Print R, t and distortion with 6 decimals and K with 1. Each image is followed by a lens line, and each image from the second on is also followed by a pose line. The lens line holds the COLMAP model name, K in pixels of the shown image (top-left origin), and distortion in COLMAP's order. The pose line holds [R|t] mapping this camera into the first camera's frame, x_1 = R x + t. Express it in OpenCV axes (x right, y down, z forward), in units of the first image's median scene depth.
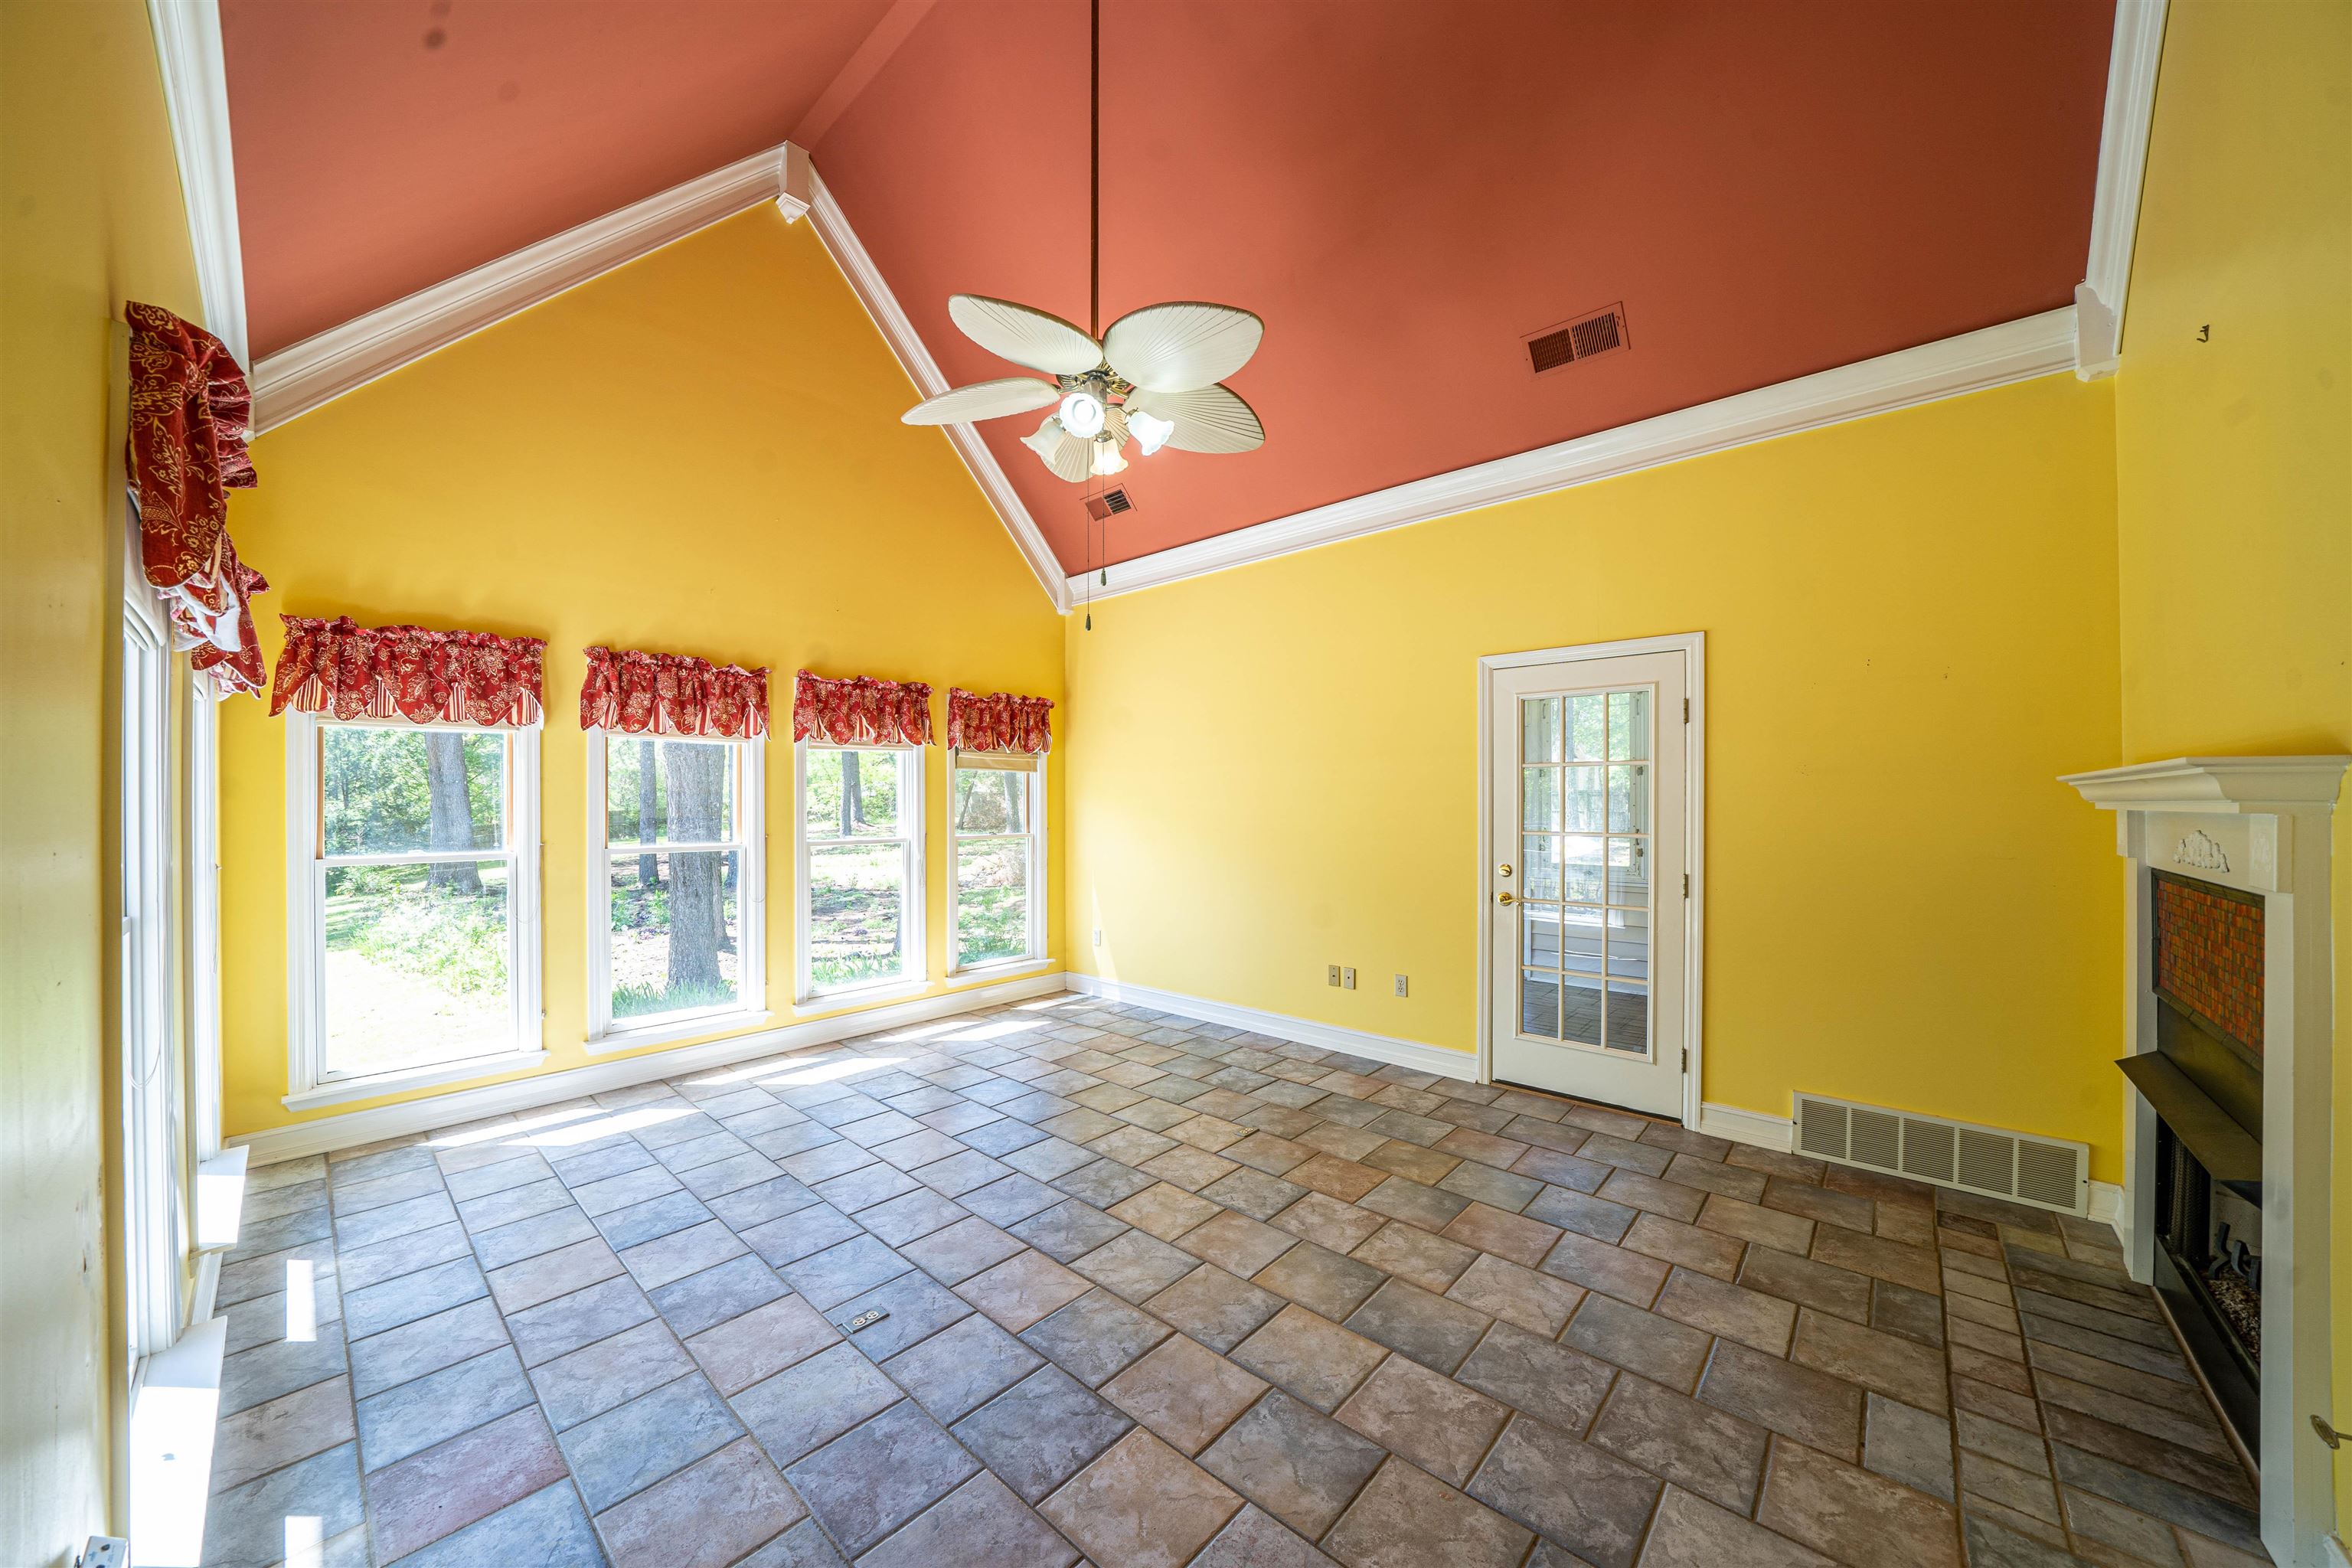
lens RADIAL K [[819.4, 0, 1166.0], [0, 819.4, 790.6], [0, 0, 1]] dist [-0.024867, 0.001839]
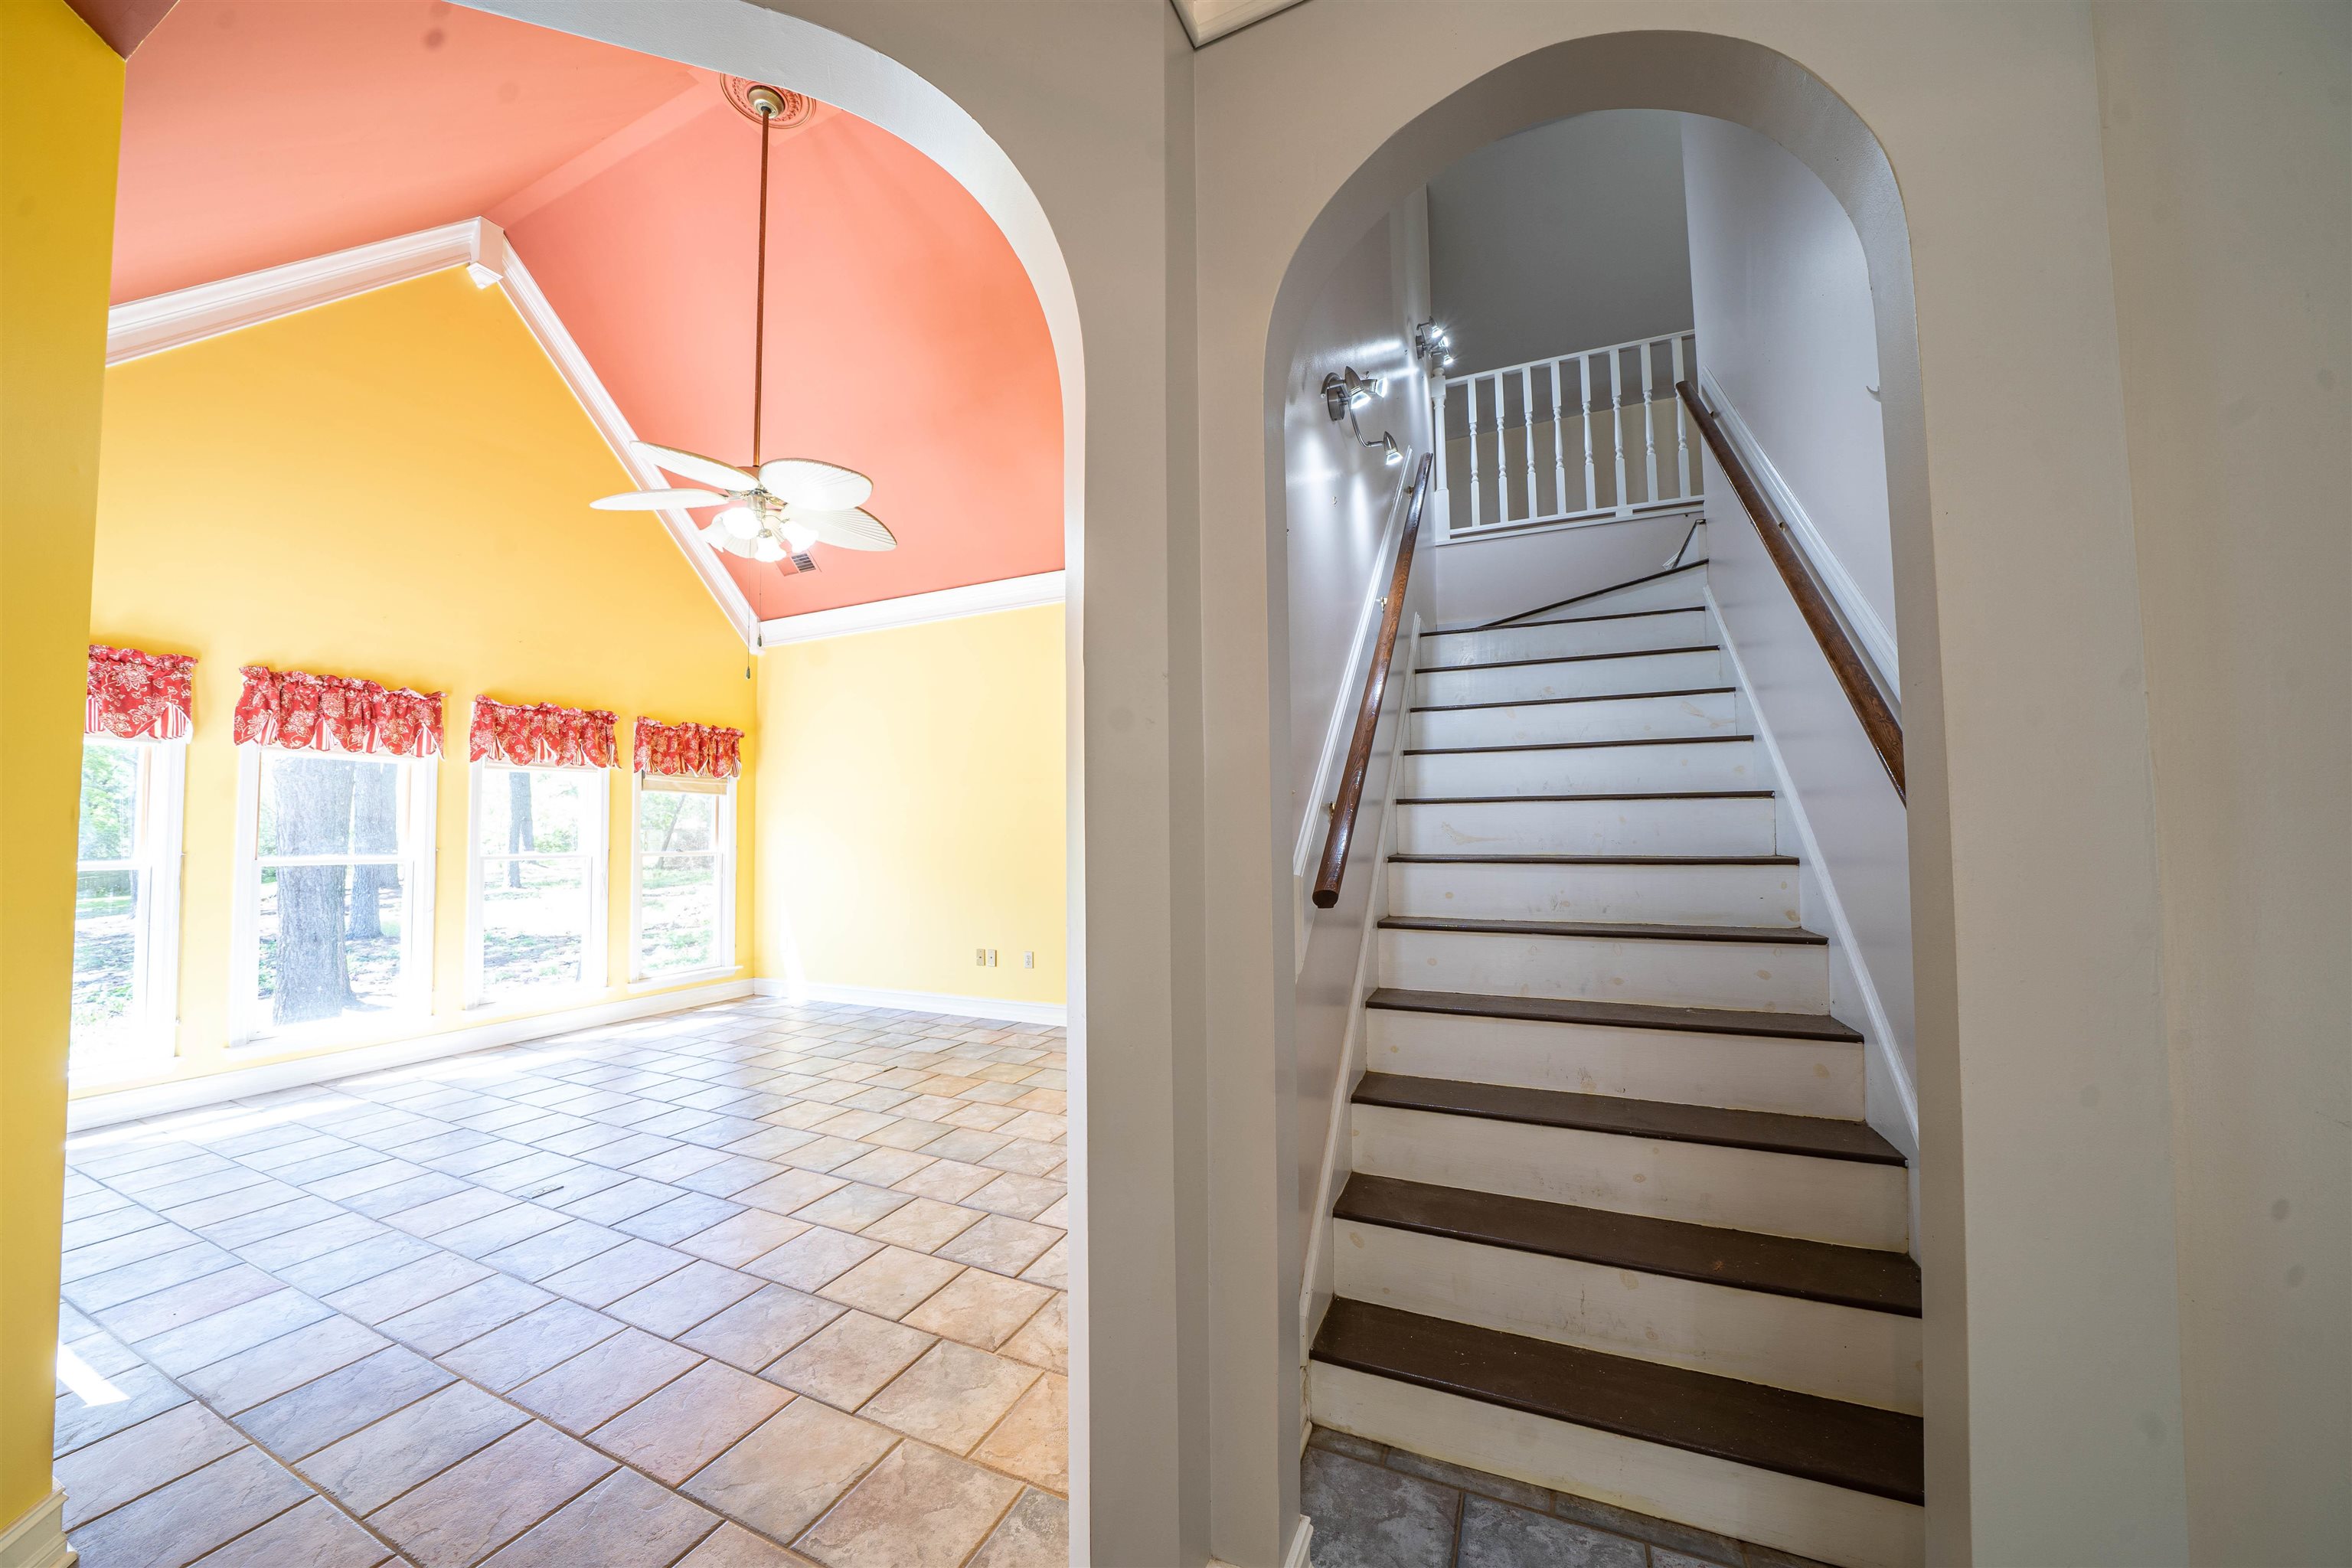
lens RADIAL K [[819.4, 0, 1167.7], [0, 819.4, 795.7], [0, 0, 1]] dist [-0.024867, 0.001839]
pose [[0.952482, 0.007746, 0.304495, 0.107231], [0.004462, 0.999214, -0.039377, 0.034128], [-0.304561, 0.038865, 0.951700, -0.319024]]
